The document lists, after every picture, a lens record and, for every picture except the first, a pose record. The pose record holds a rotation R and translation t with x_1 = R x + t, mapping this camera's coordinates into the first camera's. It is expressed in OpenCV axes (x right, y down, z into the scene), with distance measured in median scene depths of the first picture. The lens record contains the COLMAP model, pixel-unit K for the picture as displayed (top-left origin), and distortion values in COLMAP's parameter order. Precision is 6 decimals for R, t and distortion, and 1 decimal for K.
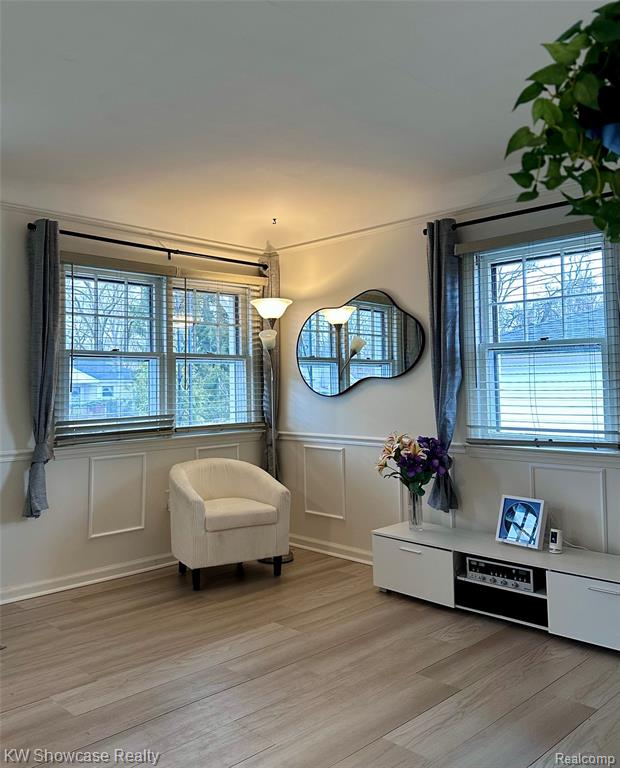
lens RADIAL K [[670.4, 0, 284.4], [0, 670.4, 337.1], [0, 0, 1]] dist [0.088672, -0.156162]
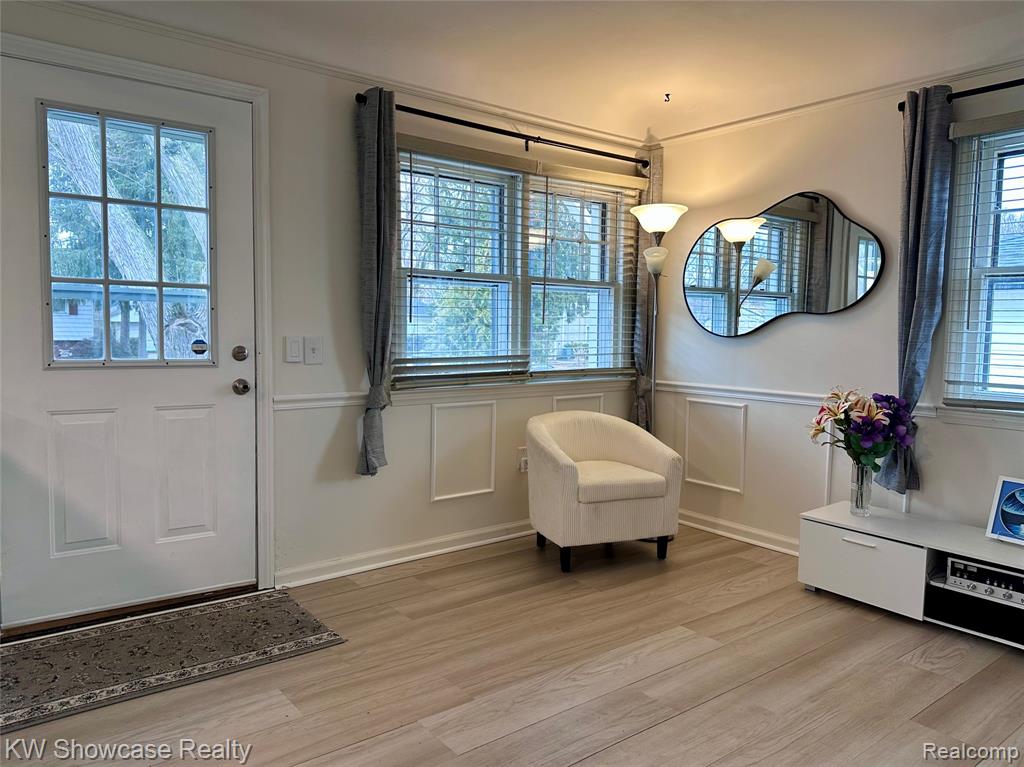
lens RADIAL K [[736.7, 0, 514.0], [0, 736.7, 375.3], [0, 0, 1]] dist [0.020801, -0.031752]
pose [[0.994813, 0.031148, -0.096833, -0.114370], [-0.017193, 0.989755, 0.141739, 0.020068], [0.100256, -0.139338, 0.985157, 0.167347]]
